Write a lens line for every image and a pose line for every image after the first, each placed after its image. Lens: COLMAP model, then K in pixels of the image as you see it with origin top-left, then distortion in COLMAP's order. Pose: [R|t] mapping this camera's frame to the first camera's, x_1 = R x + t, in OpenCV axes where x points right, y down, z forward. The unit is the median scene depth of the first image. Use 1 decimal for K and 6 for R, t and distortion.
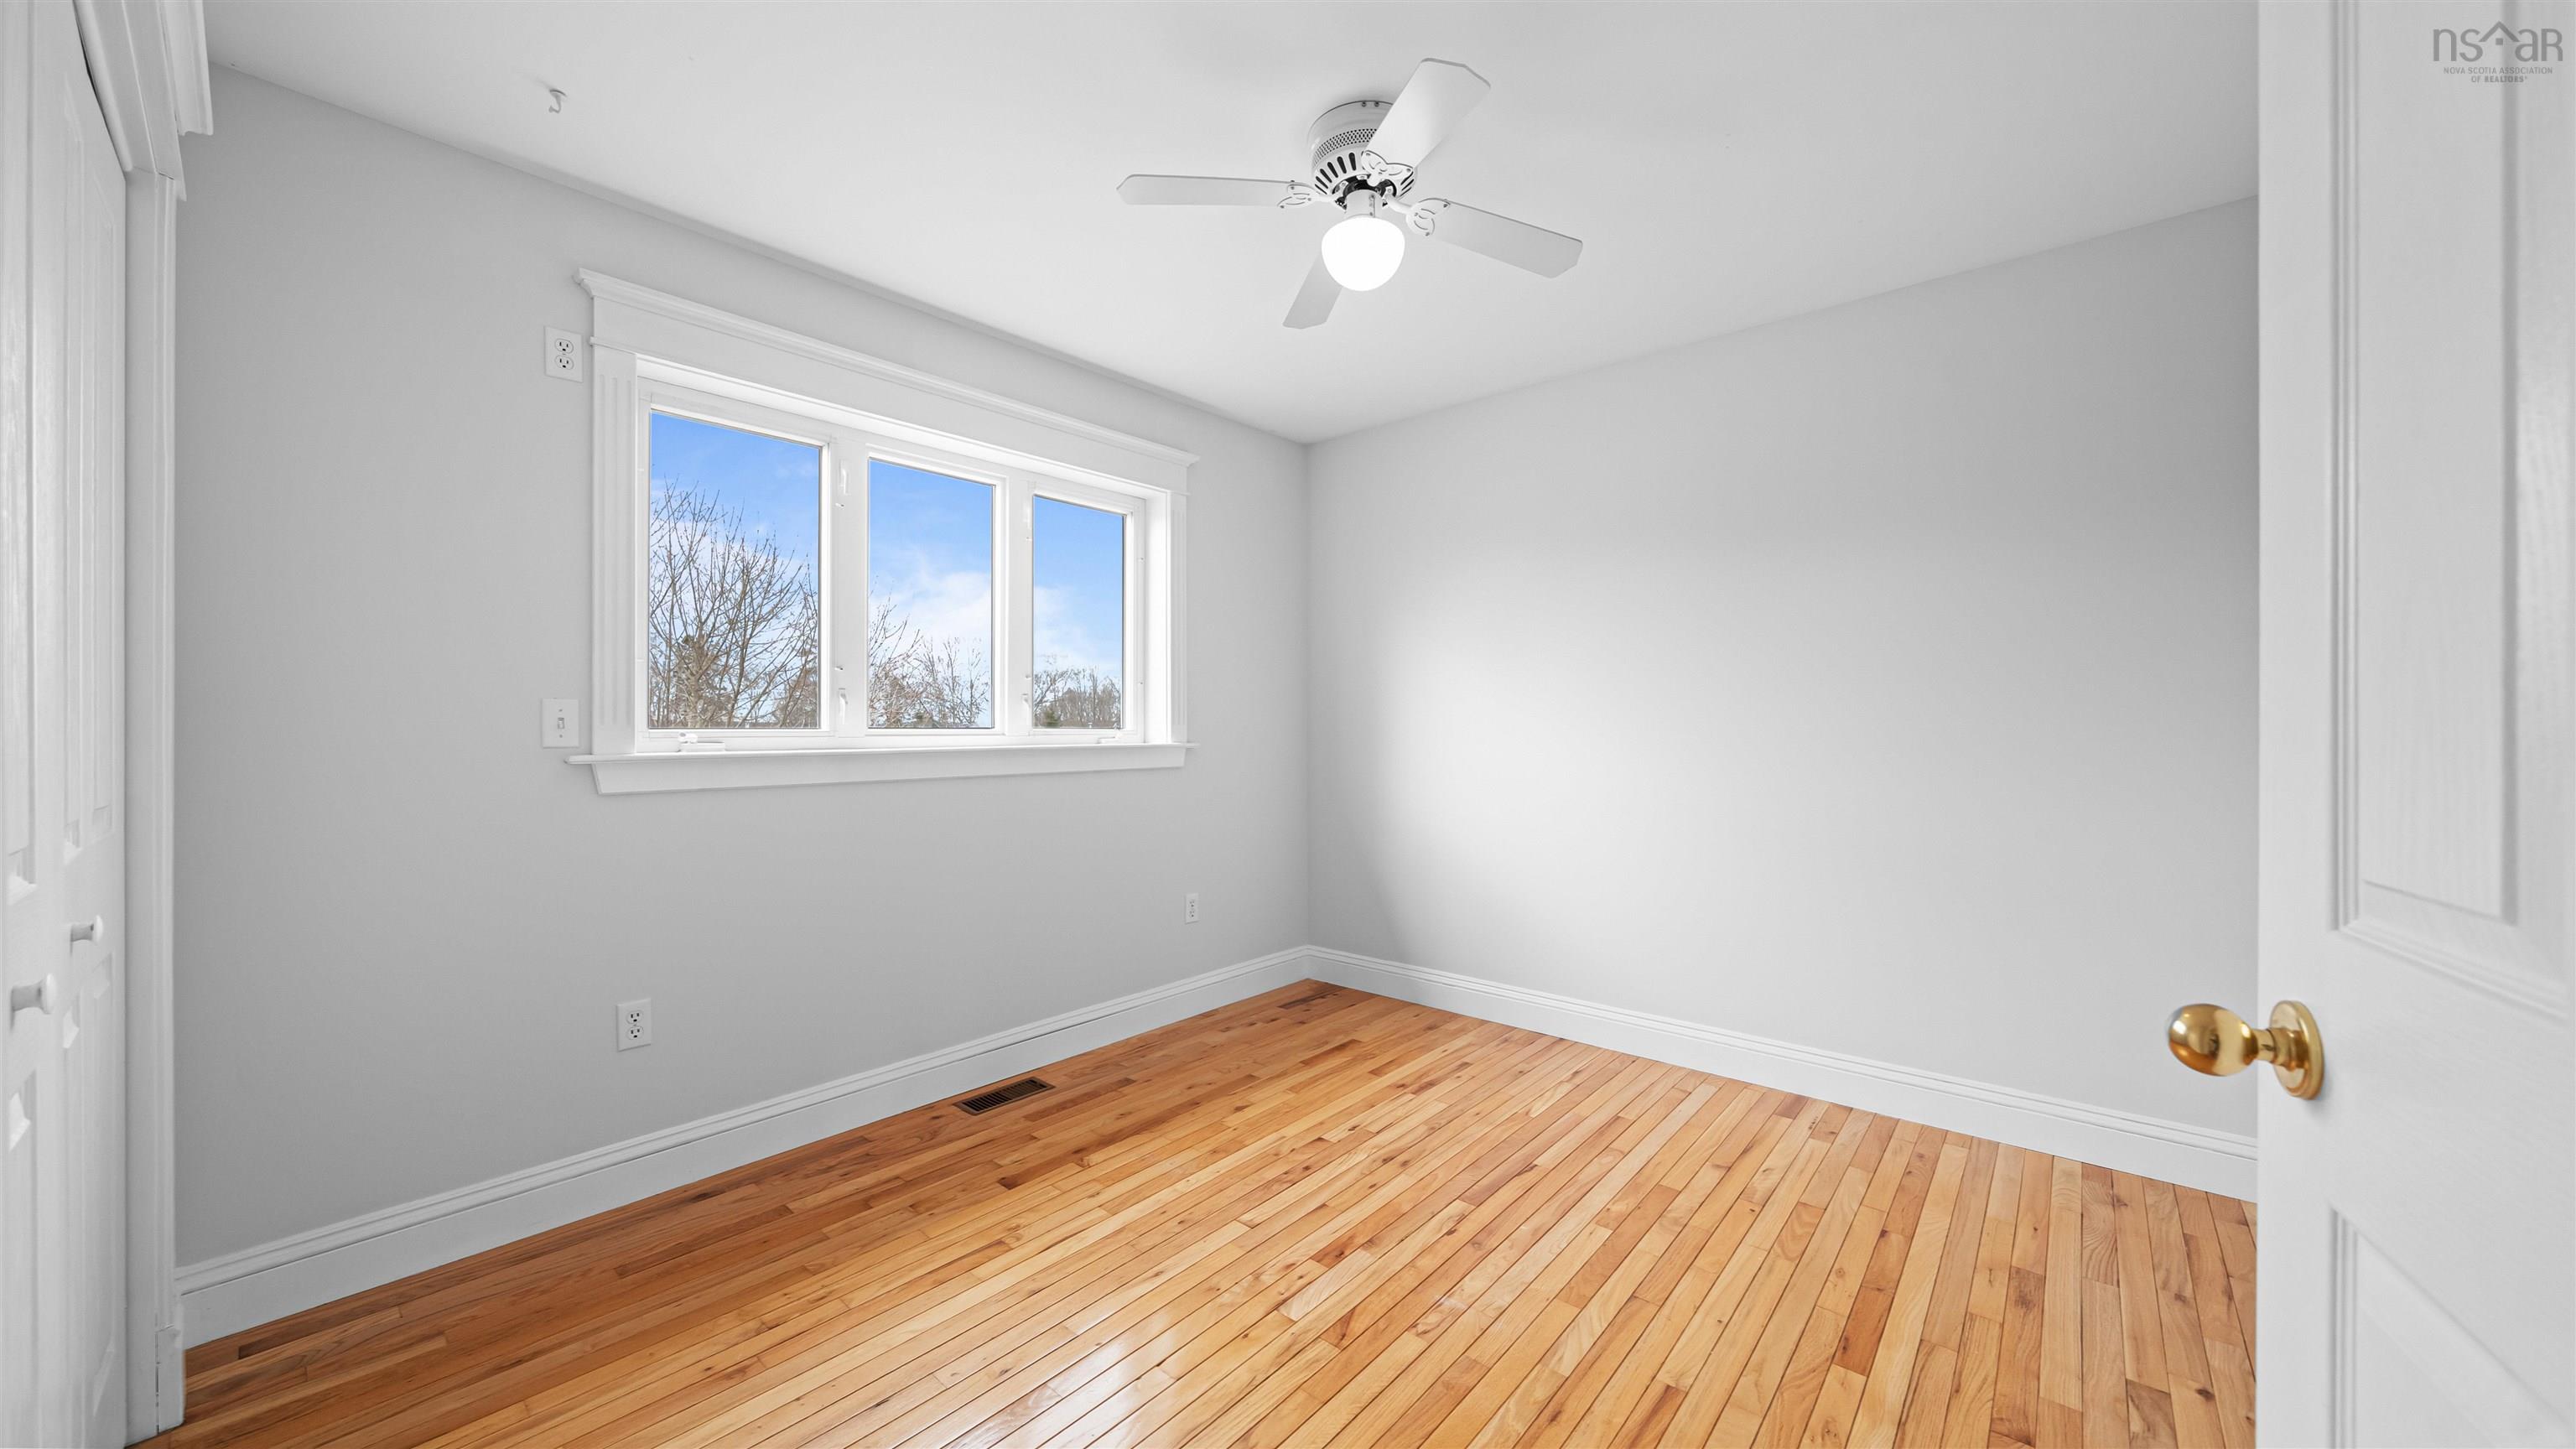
lens RADIAL K [[897.0, 0, 1288.0], [0, 897.0, 724.5], [0, 0, 1]] dist [-0.005091, -0.000147]
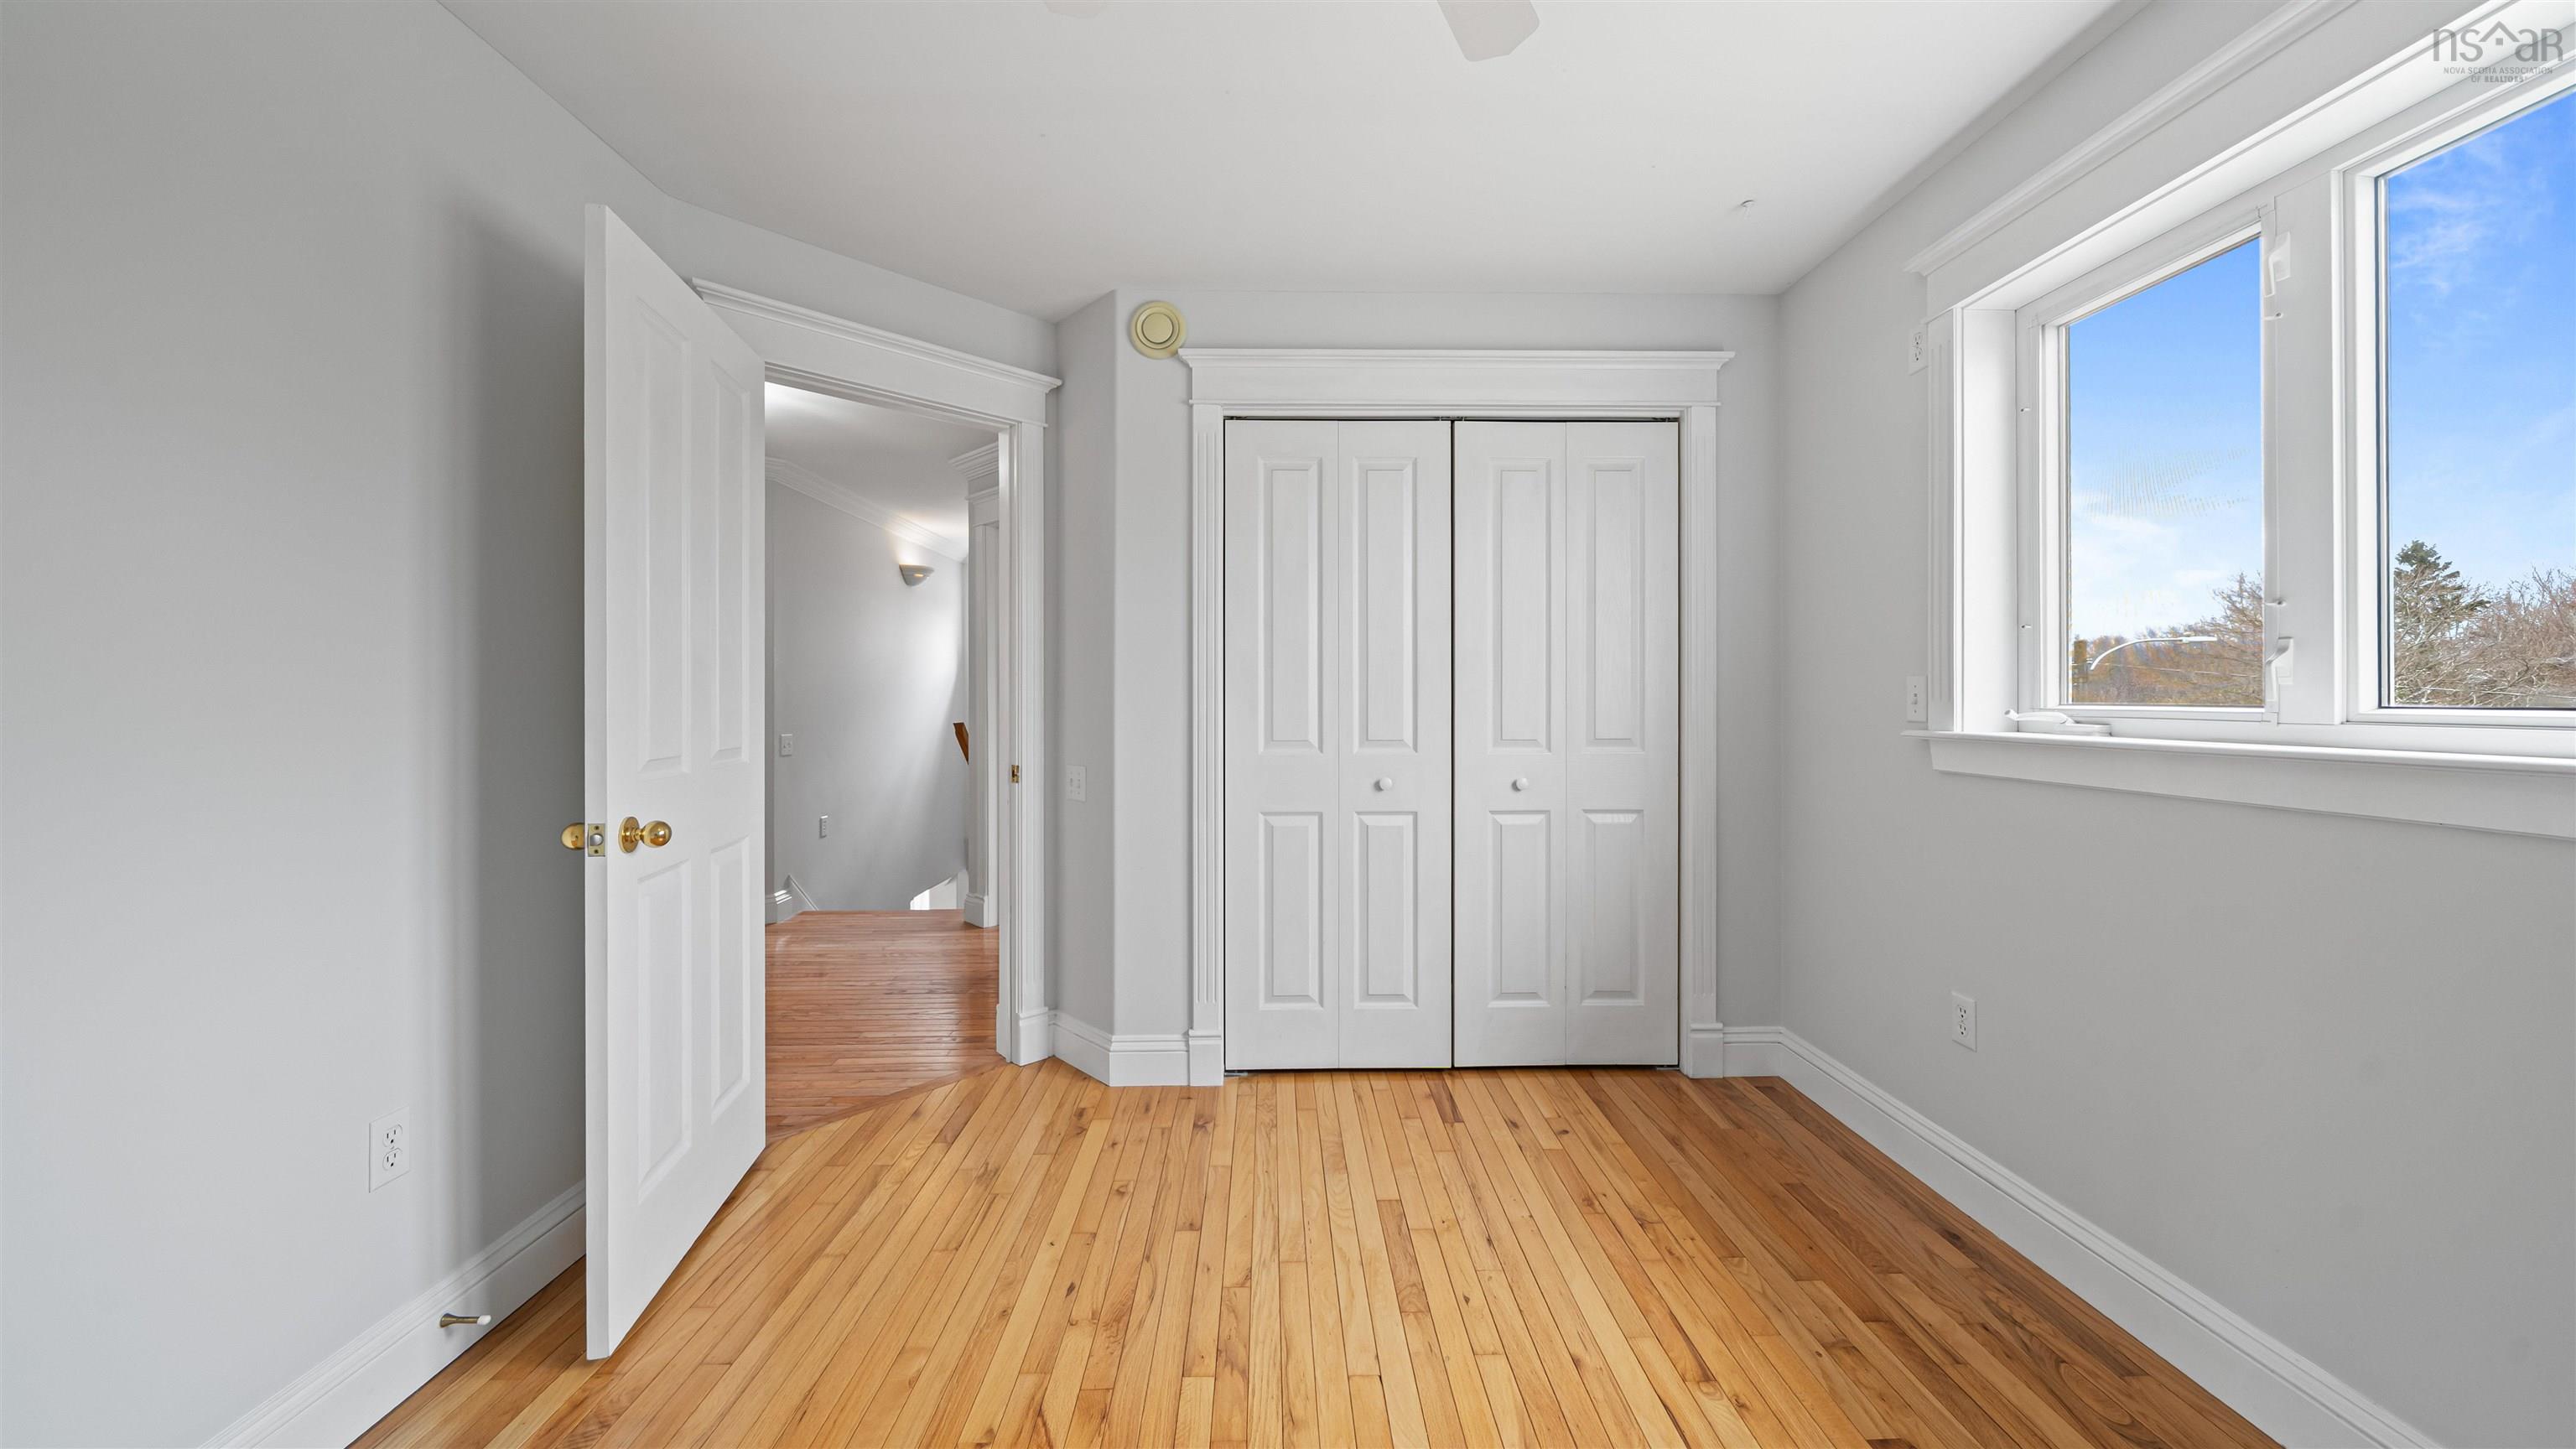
lens RADIAL K [[897.0, 0, 1288.0], [0, 897.0, 724.5], [0, 0, 1]] dist [-0.005091, -0.000147]
pose [[-0.738027, 0.021043, -0.674443, 0.437561], [0.002058, 0.999579, 0.028935, -0.002014], [0.674768, 0.019967, -0.737760, 1.284673]]
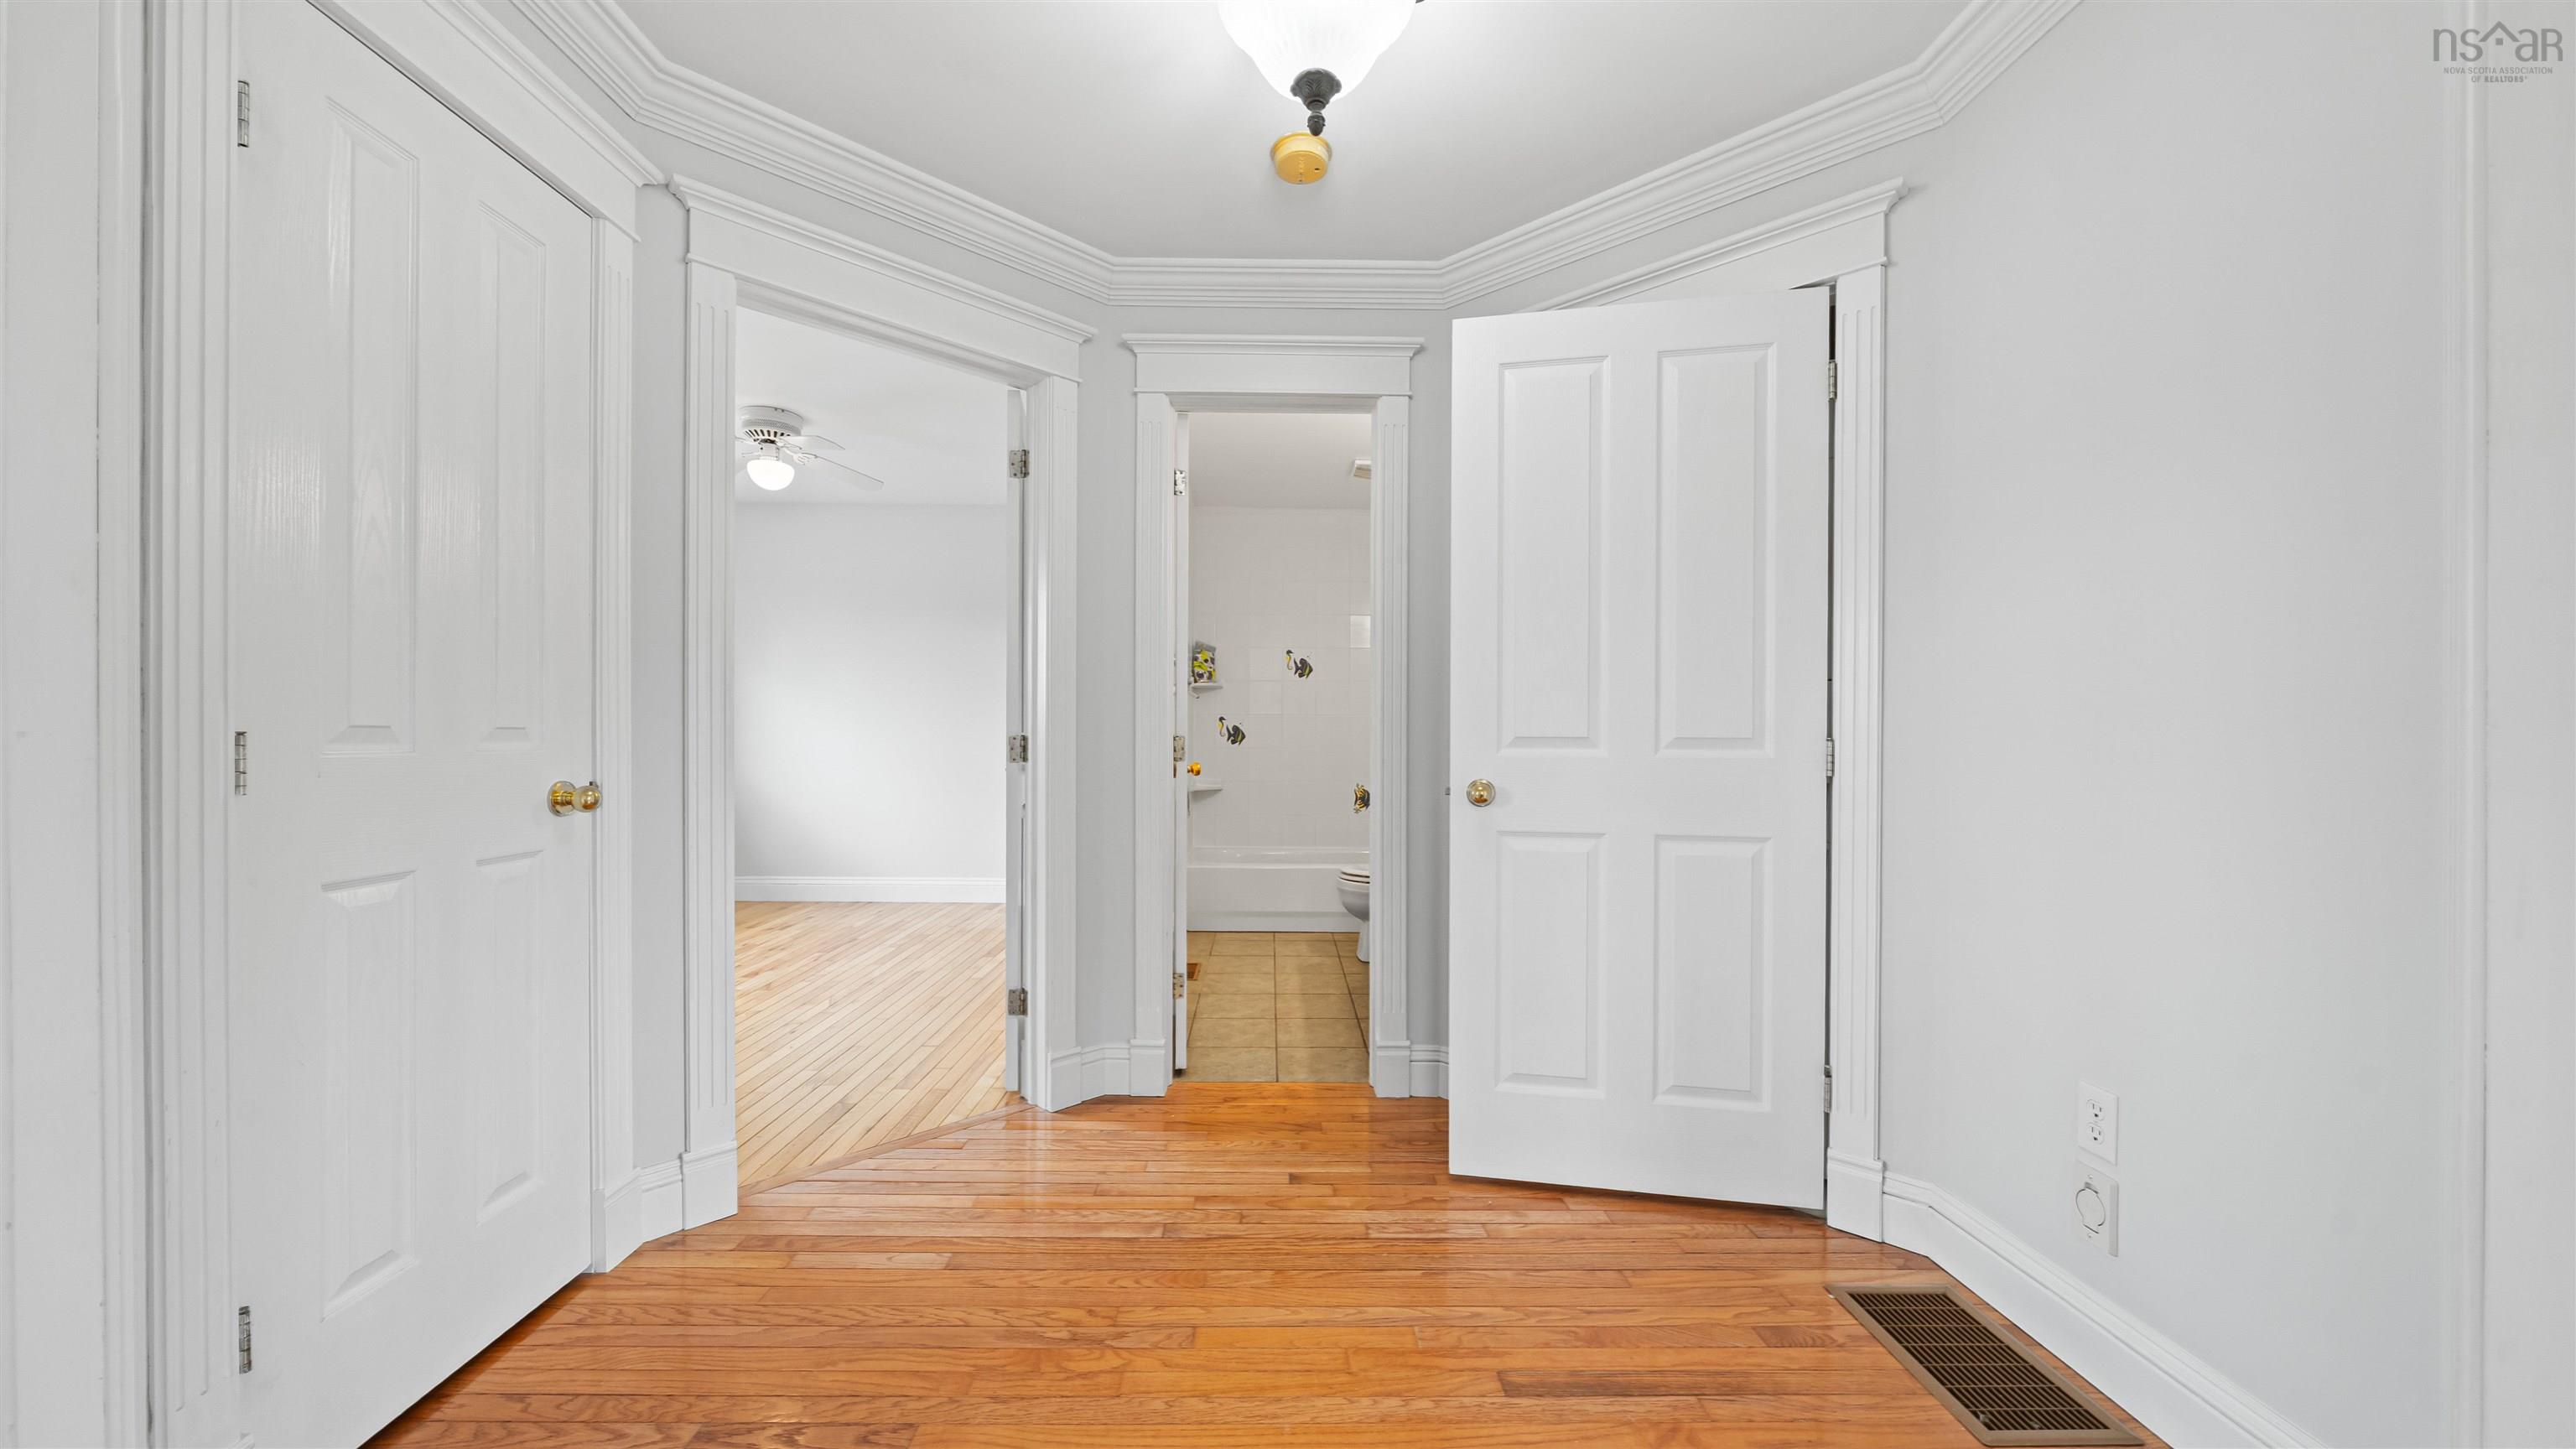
lens RADIAL K [[897.0, 0, 1288.0], [0, 897.0, 724.5], [0, 0, 1]] dist [-0.005091, -0.000147]
pose [[0.739299, -0.000406, 0.673377, -0.349356], [0.002780, 0.999993, -0.002449, 0.043874], [-0.673371, 0.003682, 0.739295, -1.081978]]
